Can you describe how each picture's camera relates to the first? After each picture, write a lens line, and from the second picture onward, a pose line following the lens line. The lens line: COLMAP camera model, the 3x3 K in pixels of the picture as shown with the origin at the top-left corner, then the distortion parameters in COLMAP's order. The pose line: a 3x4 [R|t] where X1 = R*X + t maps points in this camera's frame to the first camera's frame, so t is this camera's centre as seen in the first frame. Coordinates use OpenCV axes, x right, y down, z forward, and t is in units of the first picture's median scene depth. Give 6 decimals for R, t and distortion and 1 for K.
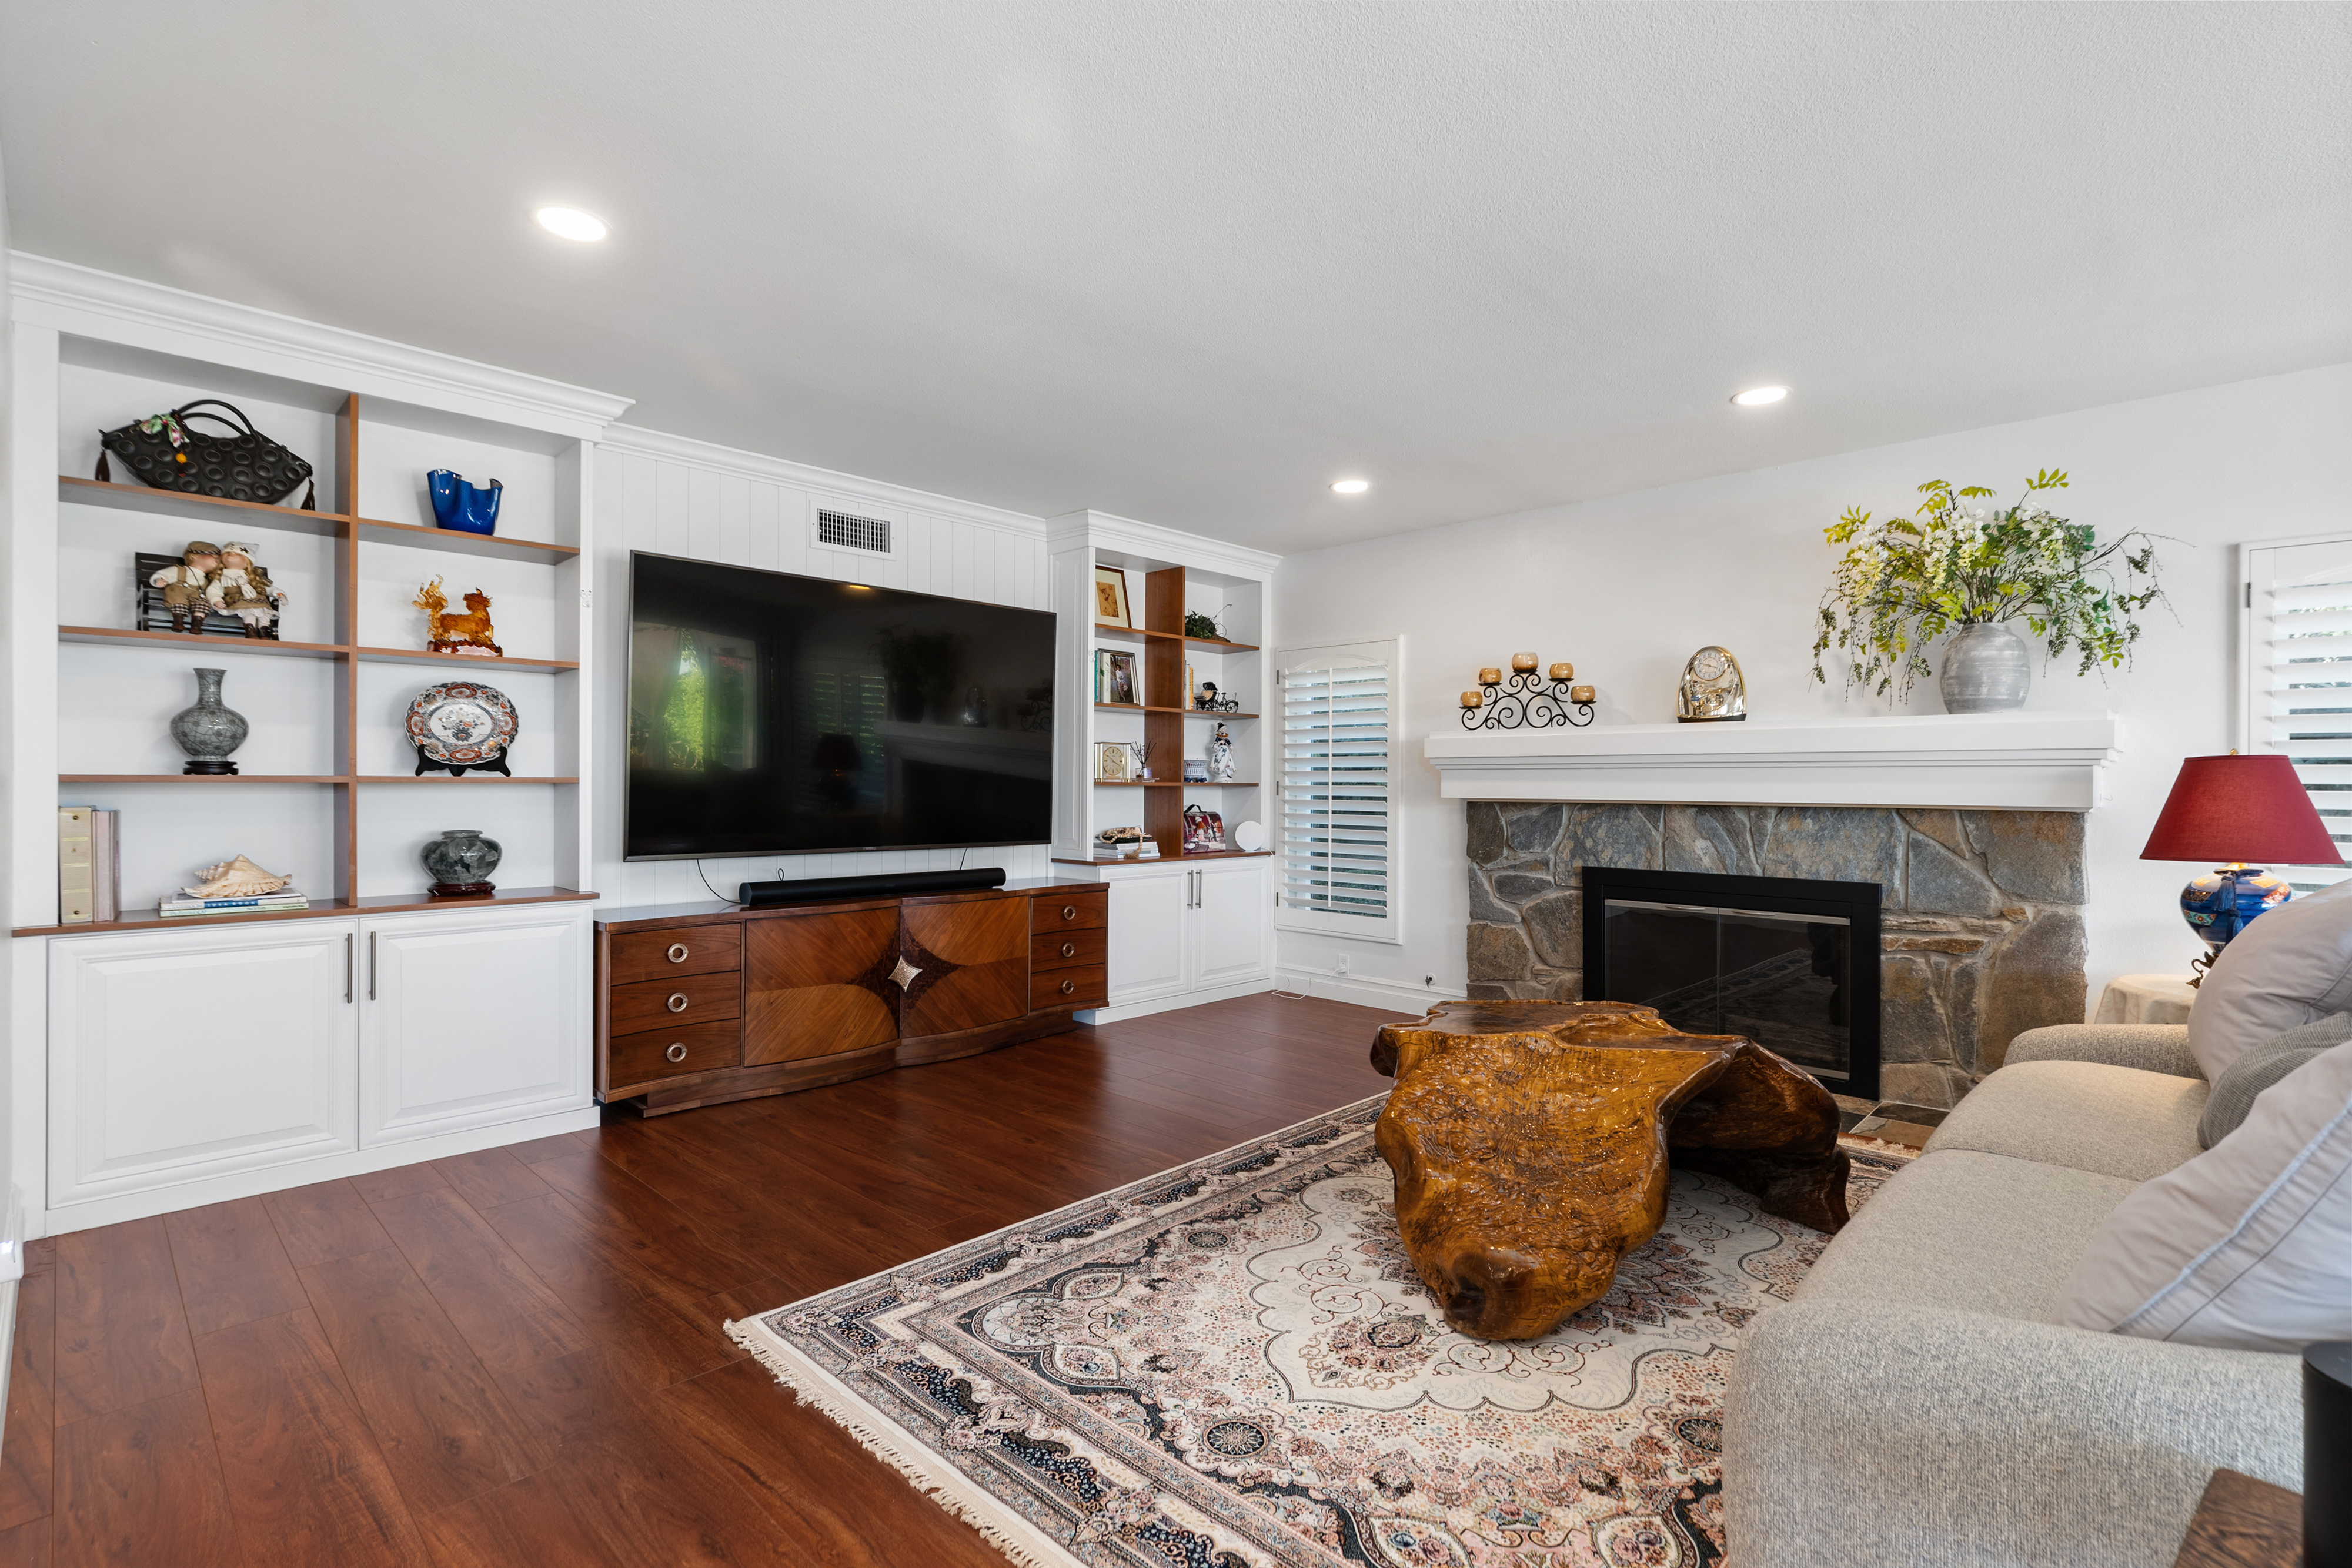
lens RADIAL K [[1101.7, 0, 1172.2], [0, 1101.7, 782.2], [0, 0, 1]] dist [-0.000776, -0.000017]
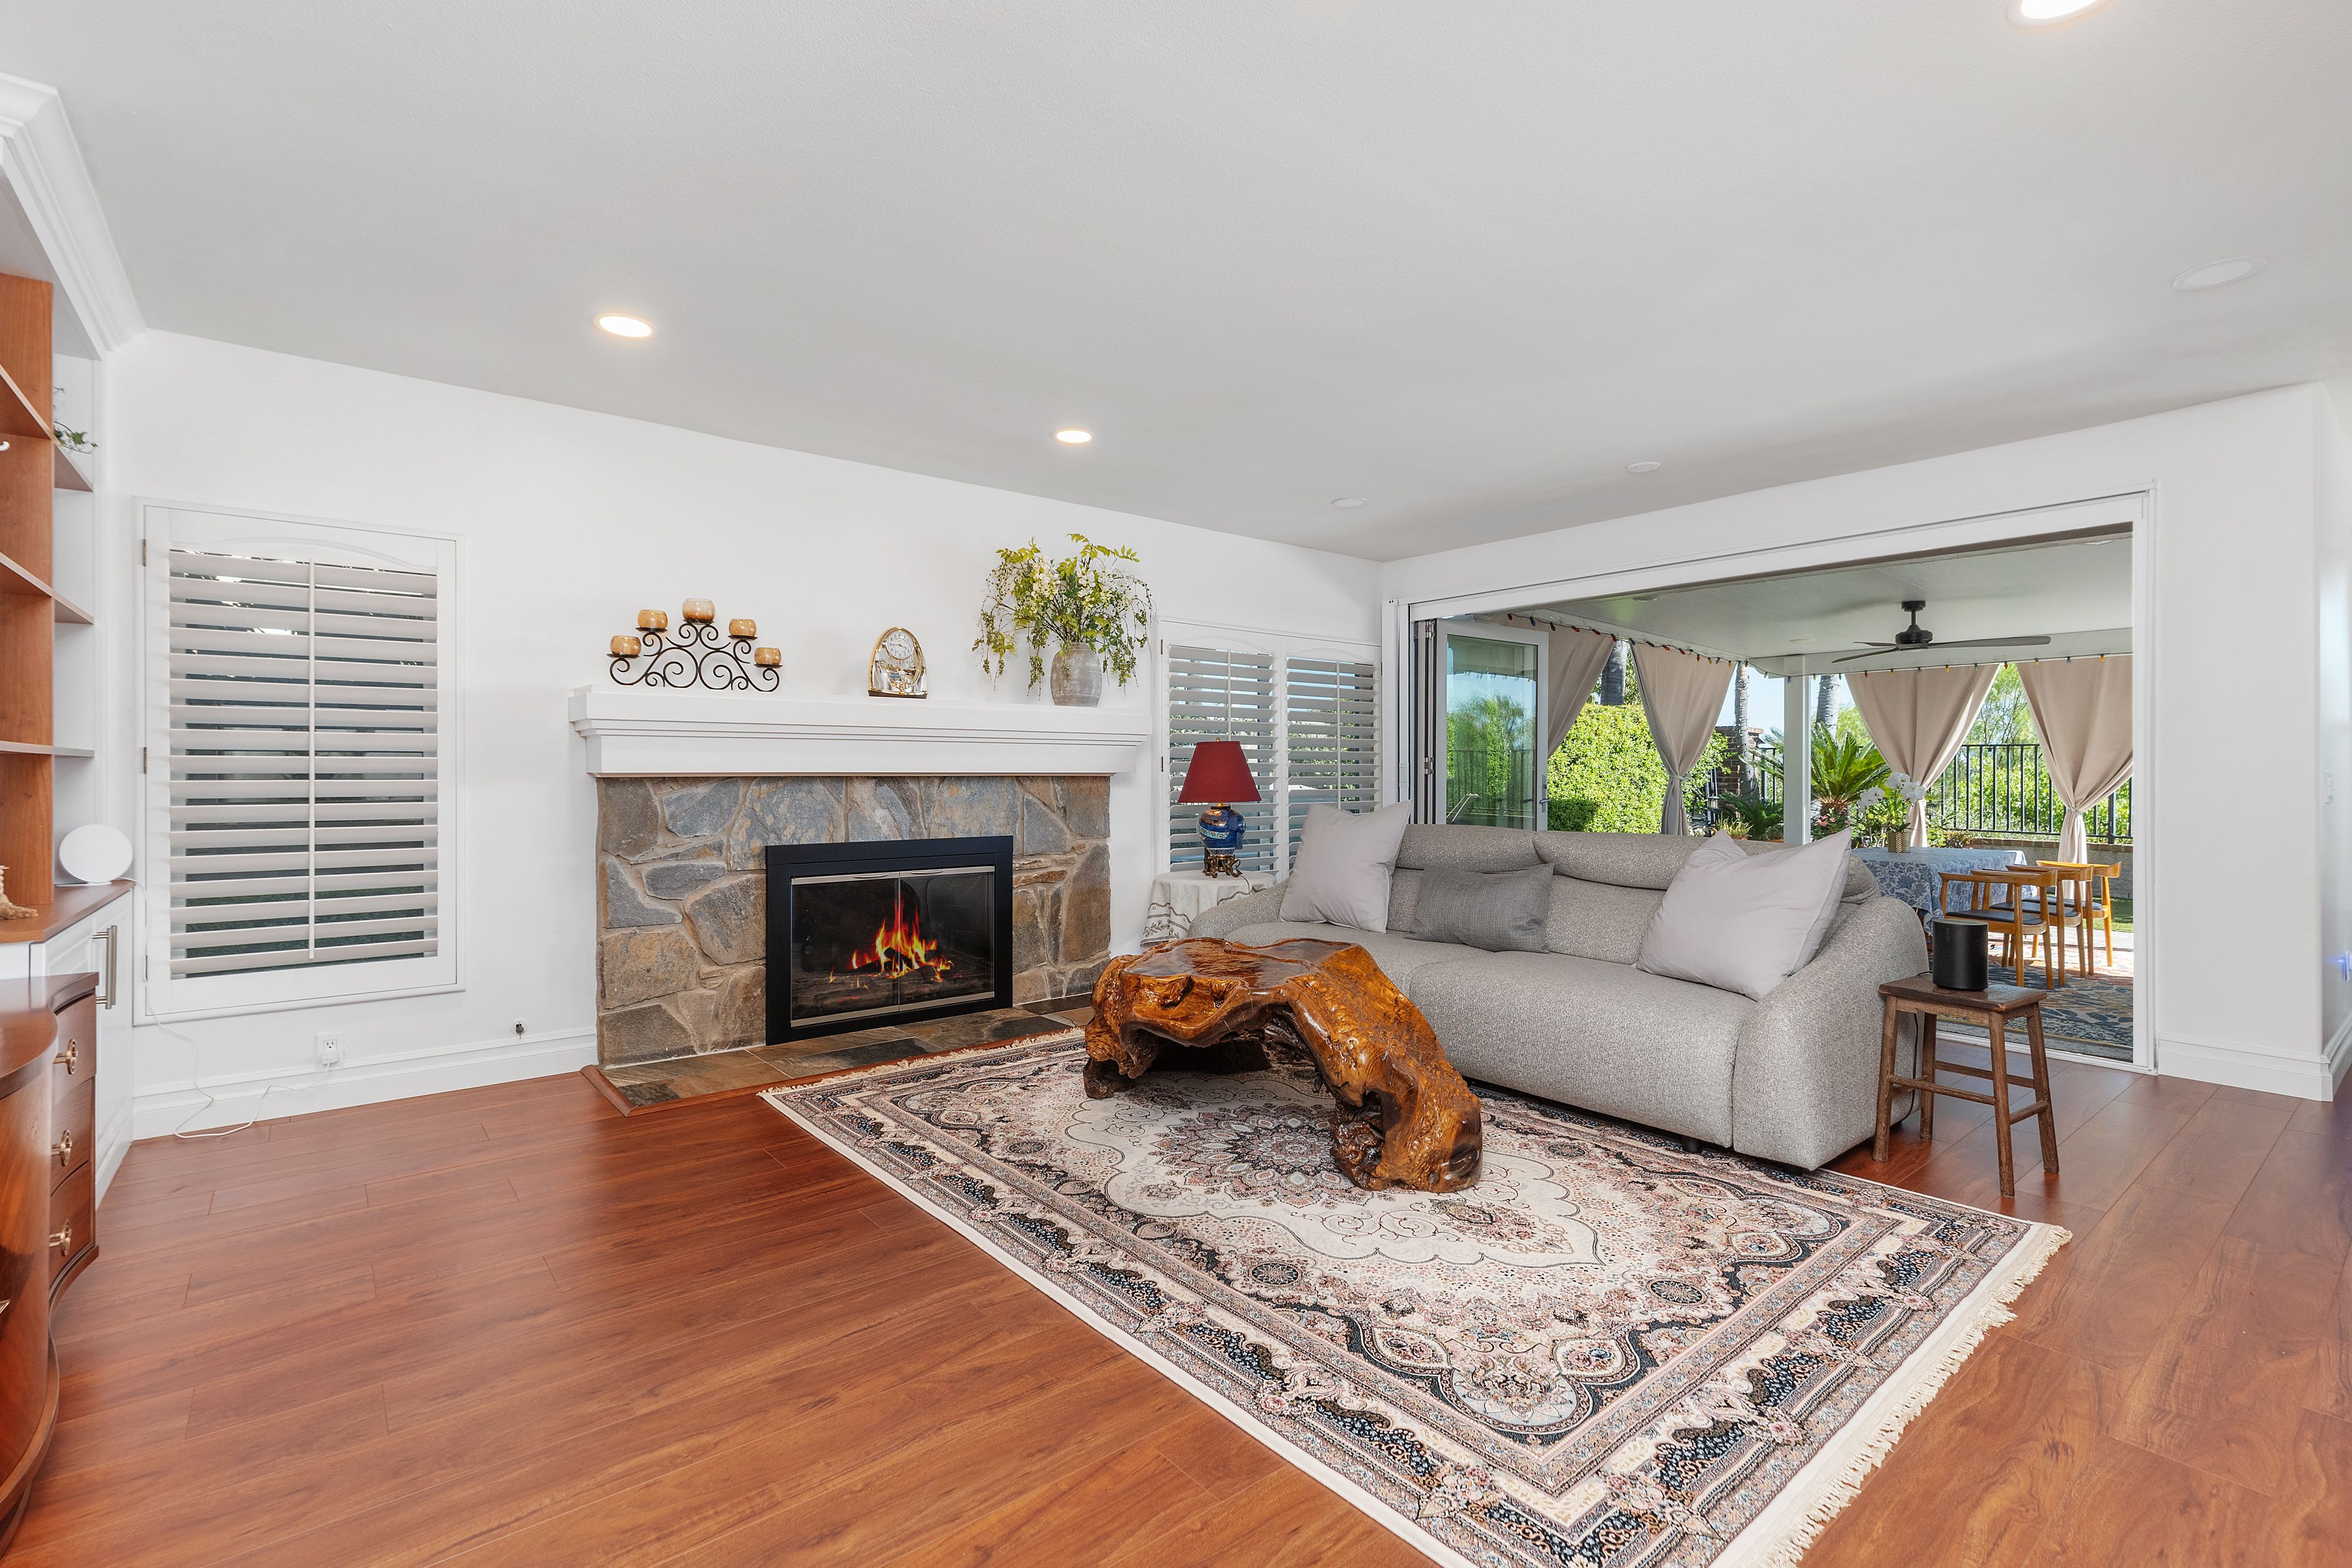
lens RADIAL K [[1074.3, 0, 1158.2], [0, 1074.3, 776.1], [0, 0, 1]] dist [0.006502, -0.000441]
pose [[0.113976, -0.011335, 0.993419, -0.595047], [-0.001469, 0.999932, 0.011577, 0.009673], [-0.993482, -0.002779, 0.113951, 0.726955]]
